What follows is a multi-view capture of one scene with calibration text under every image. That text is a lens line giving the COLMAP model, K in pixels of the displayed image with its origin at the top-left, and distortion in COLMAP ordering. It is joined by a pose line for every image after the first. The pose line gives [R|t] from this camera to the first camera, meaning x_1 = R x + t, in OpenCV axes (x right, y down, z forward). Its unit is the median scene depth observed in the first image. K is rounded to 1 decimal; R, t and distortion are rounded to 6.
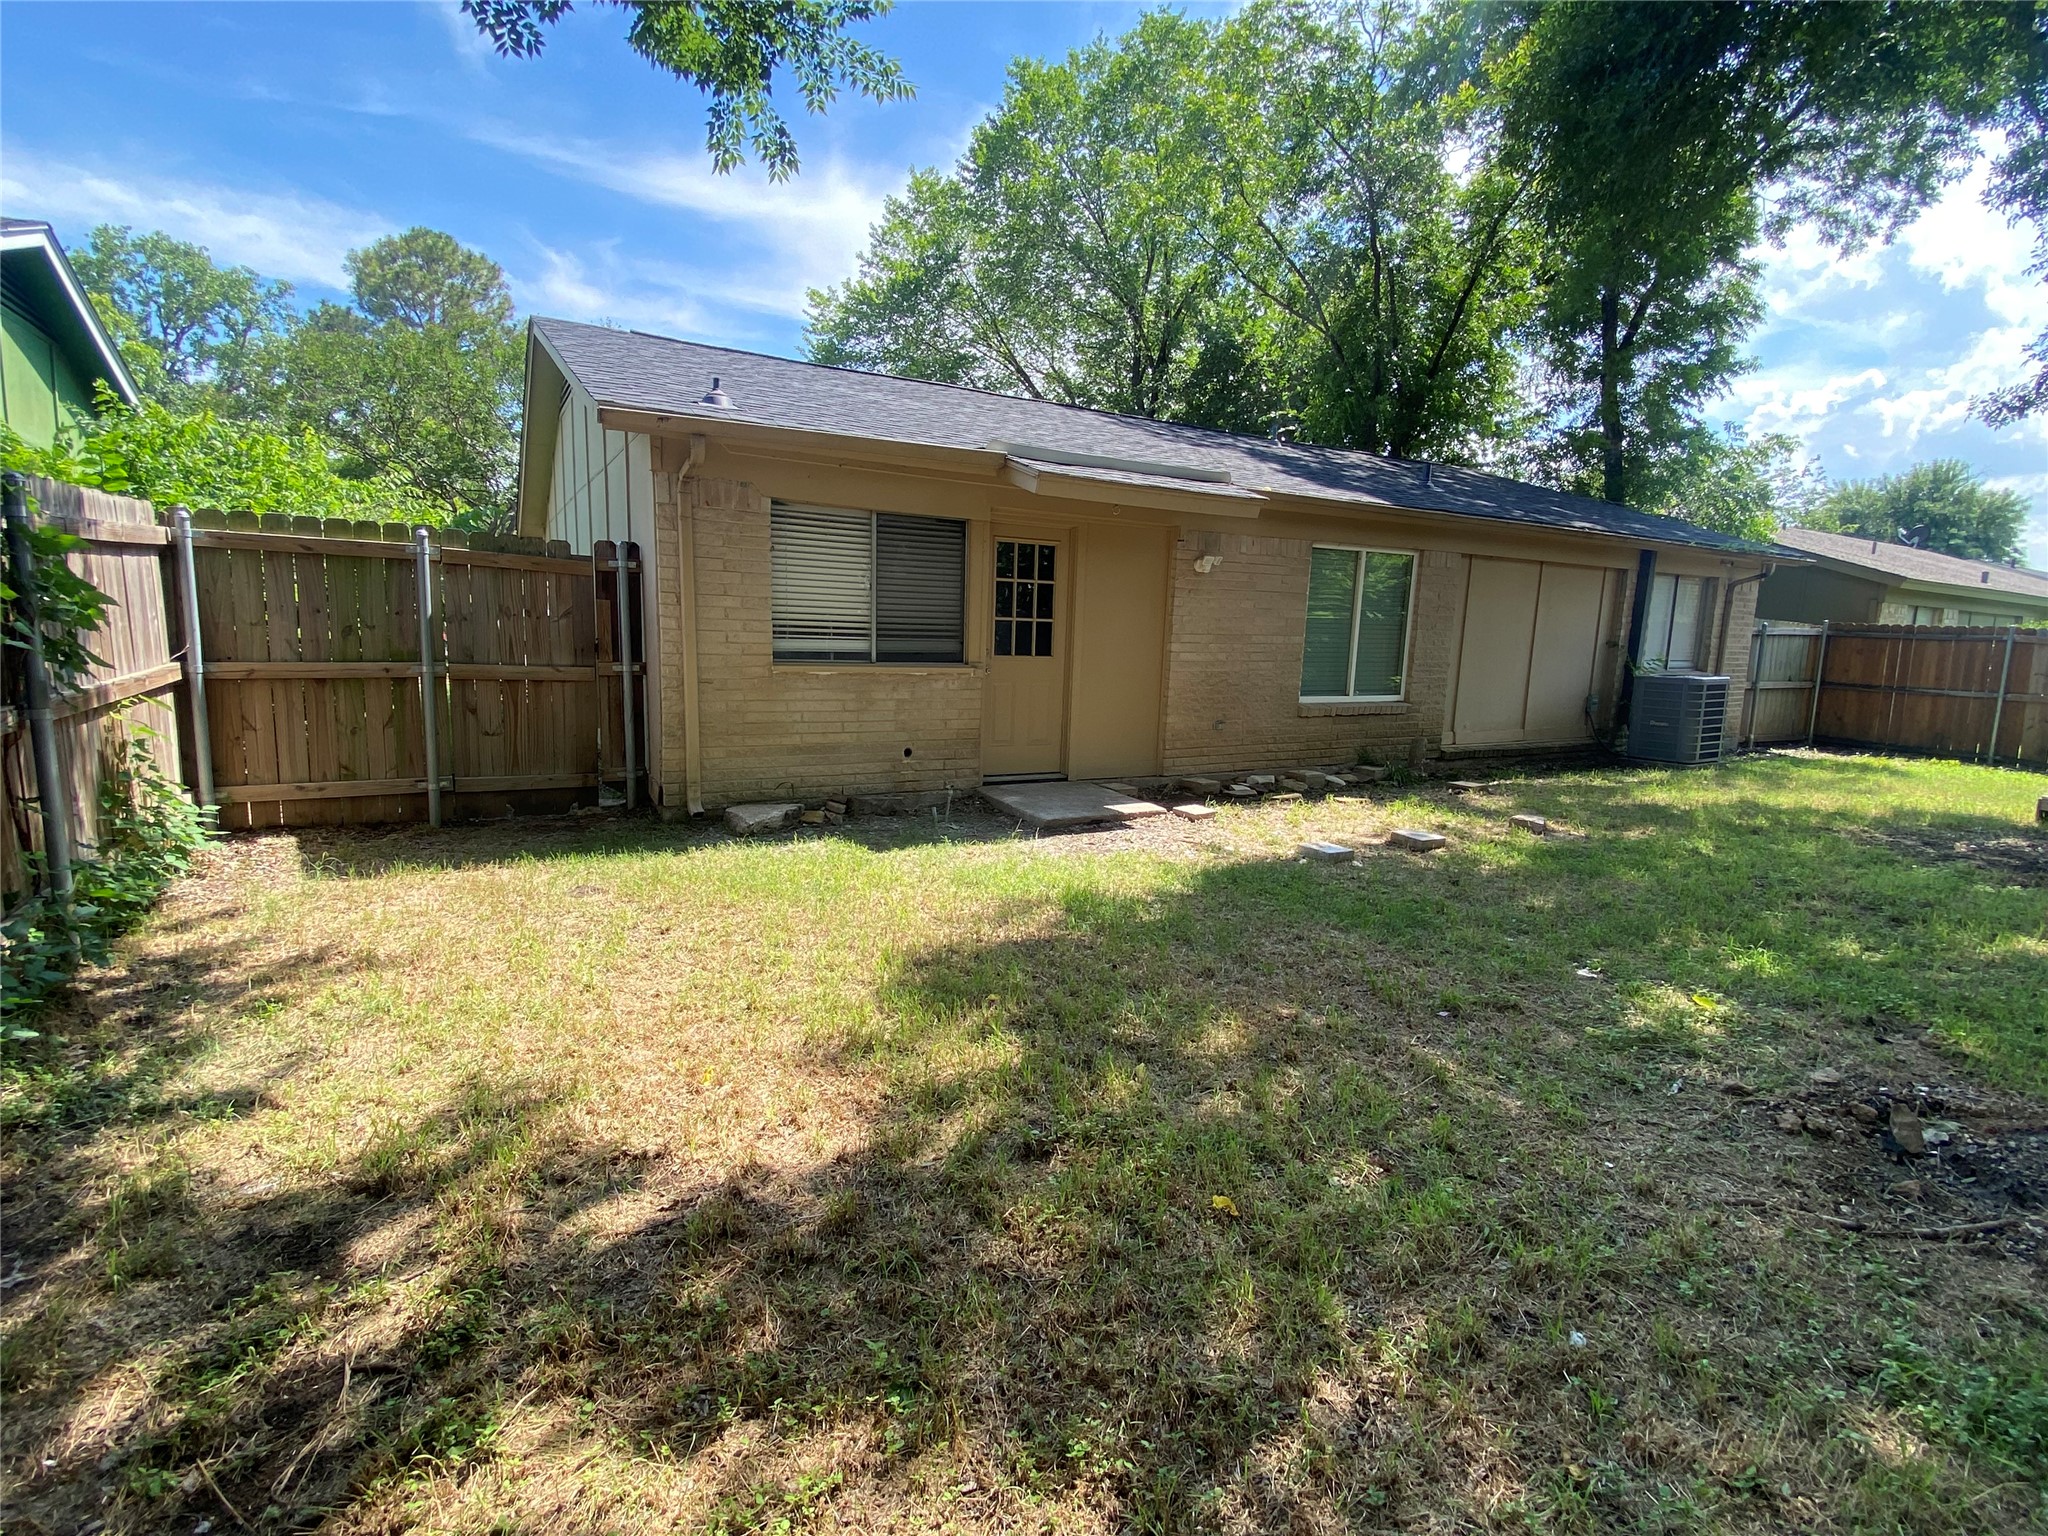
lens RADIAL K [[947.7, 0, 1011.0], [0, 947.7, 768.2], [0, 0, 1]] dist [0.042885, -0.037207]
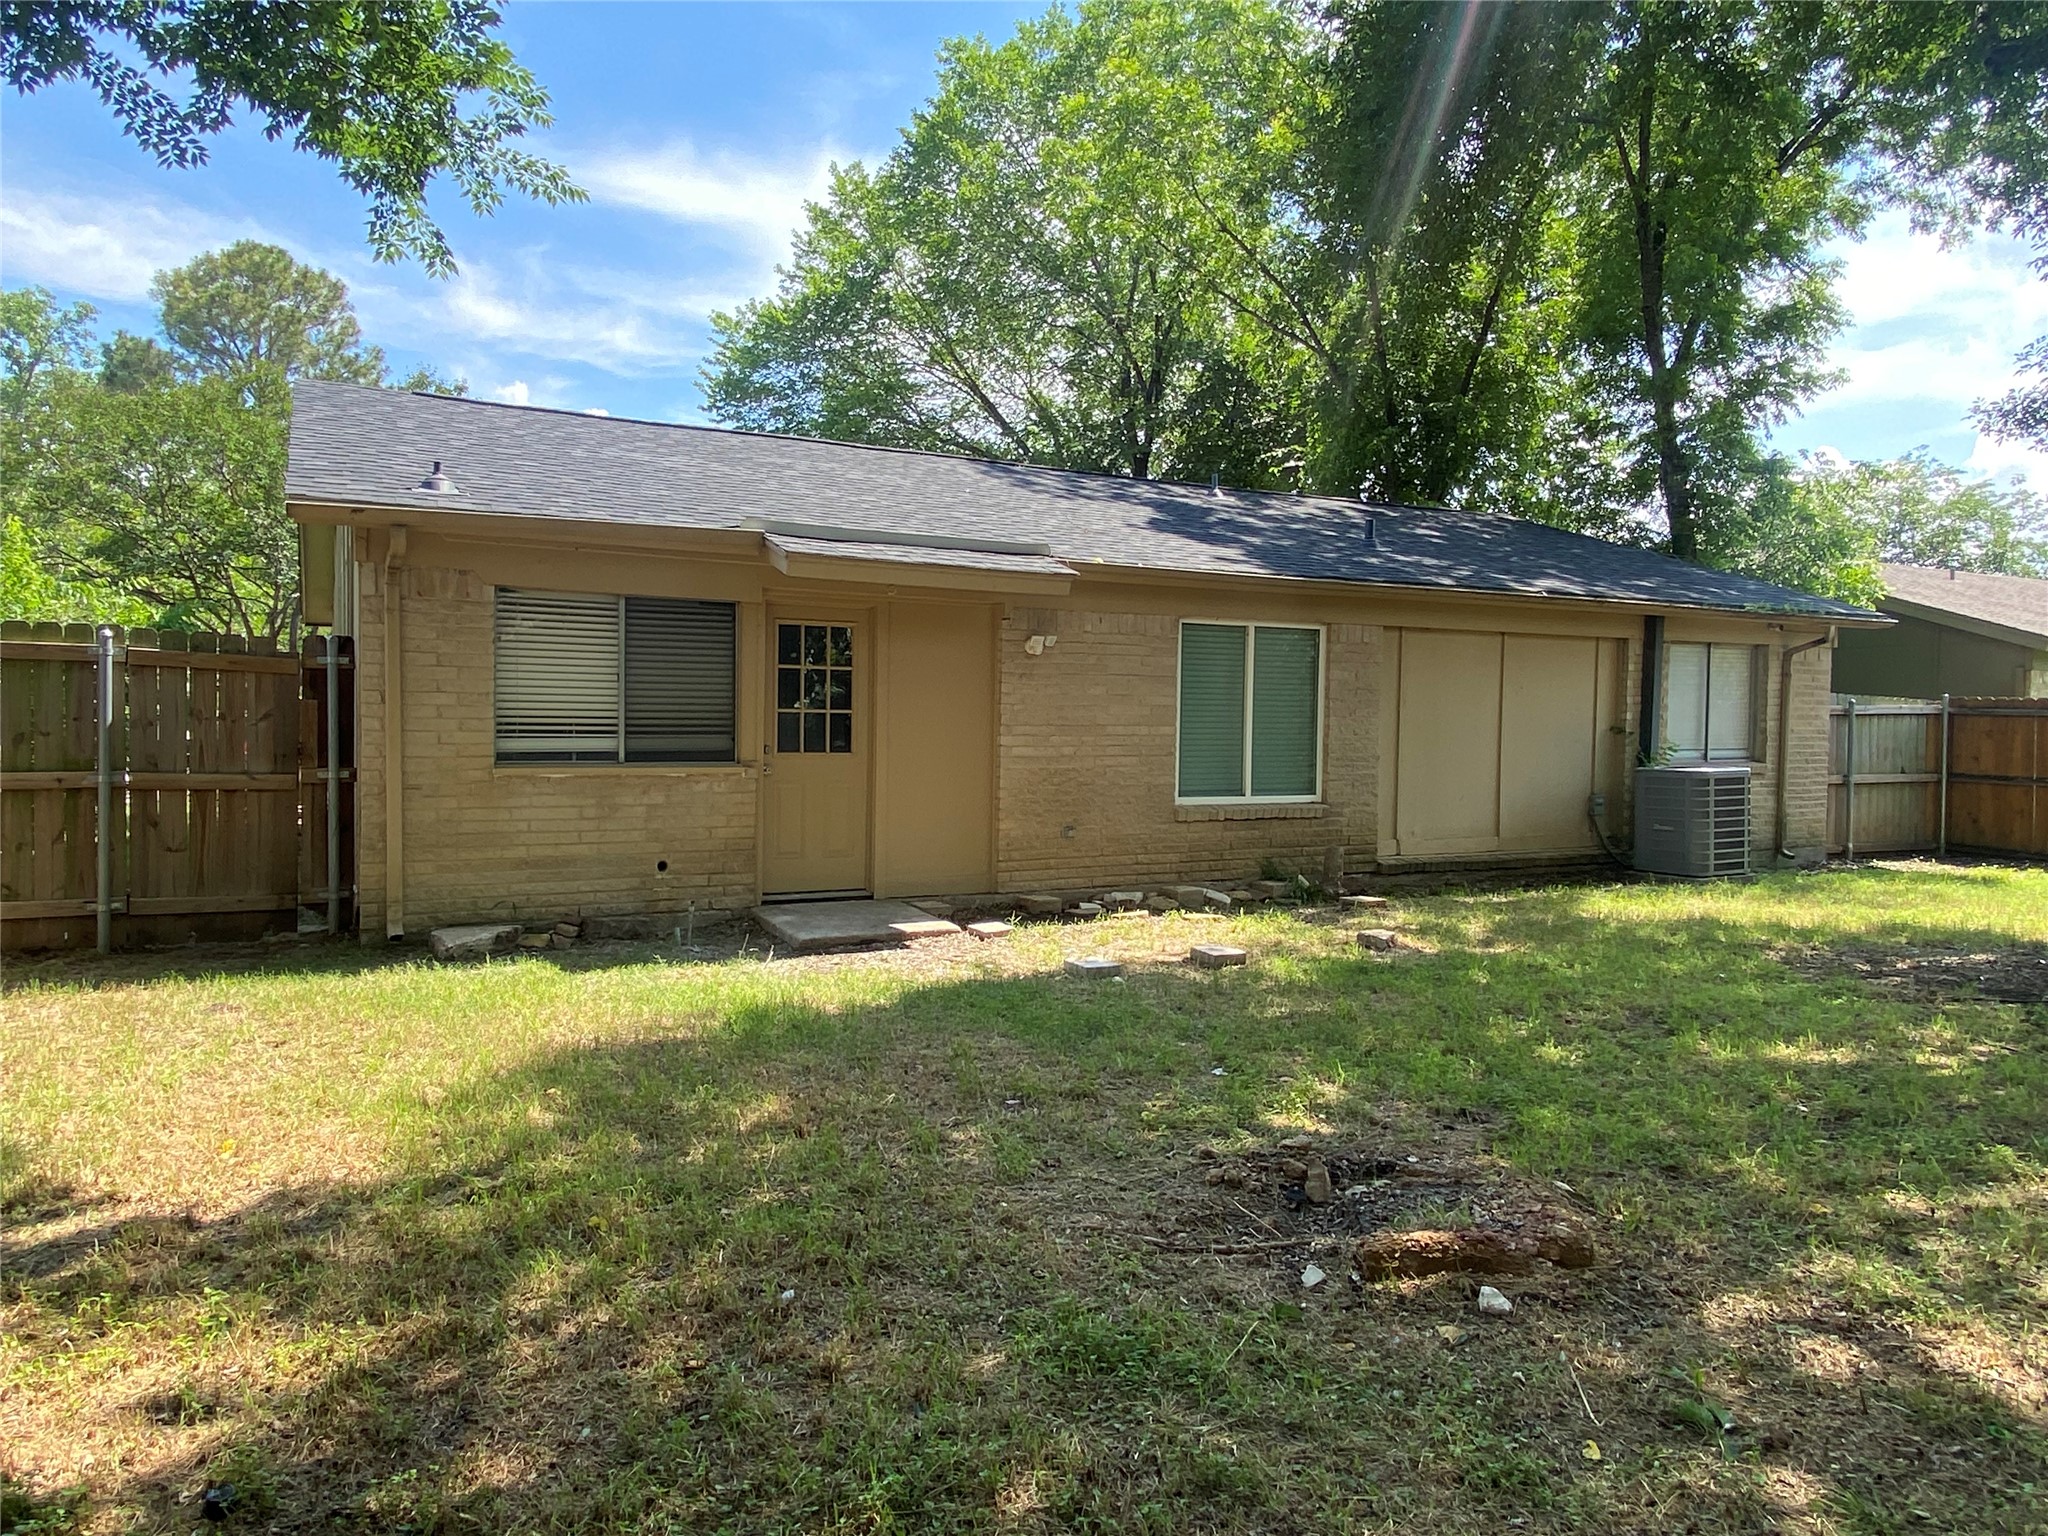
lens RADIAL K [[1324.2, 0, 1018.8], [0, 1324.2, 753.6], [0, 0, 1]] dist [0.067306, -0.080259]
pose [[0.999450, -0.015548, -0.029283, 0.199618], [0.011920, 0.992675, -0.120226, 0.024877], [0.030937, 0.119811, 0.992315, -0.163582]]
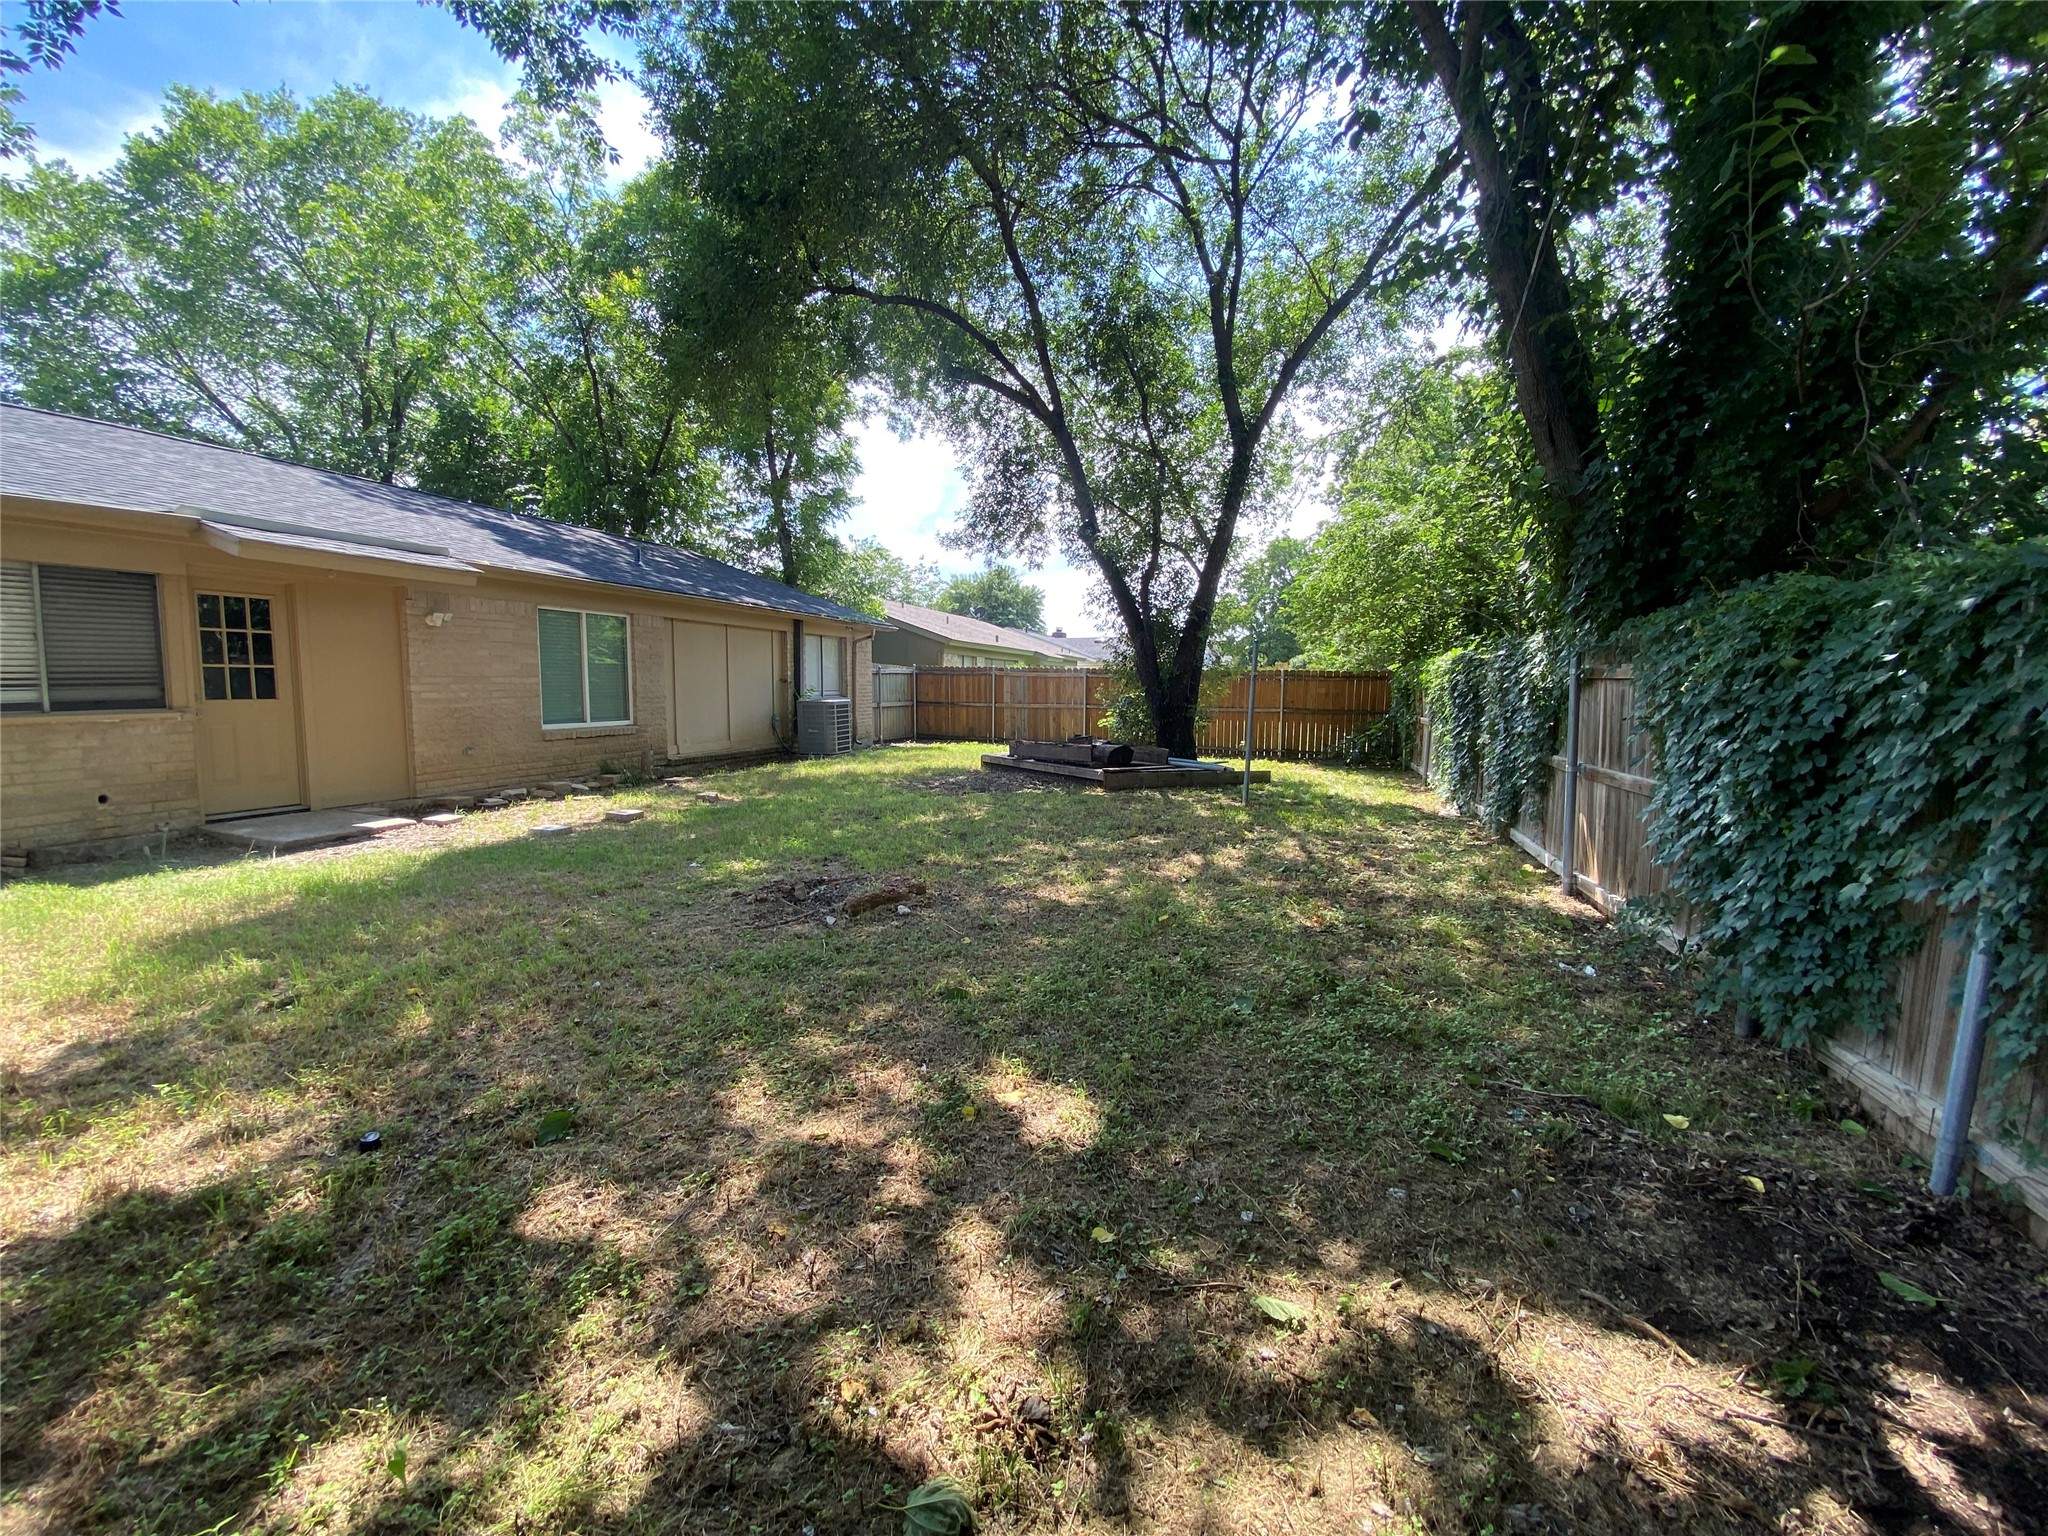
lens RADIAL K [[826.8, 0, 1020.9], [0, 826.8, 766.6], [0, 0, 1]] dist [0.027929, -0.023898]
pose [[0.726981, -0.090844, 0.680622, 0.005442], [0.110979, 0.993723, 0.014096, 0.035677], [-0.677630, 0.065287, 0.732500, -0.244075]]
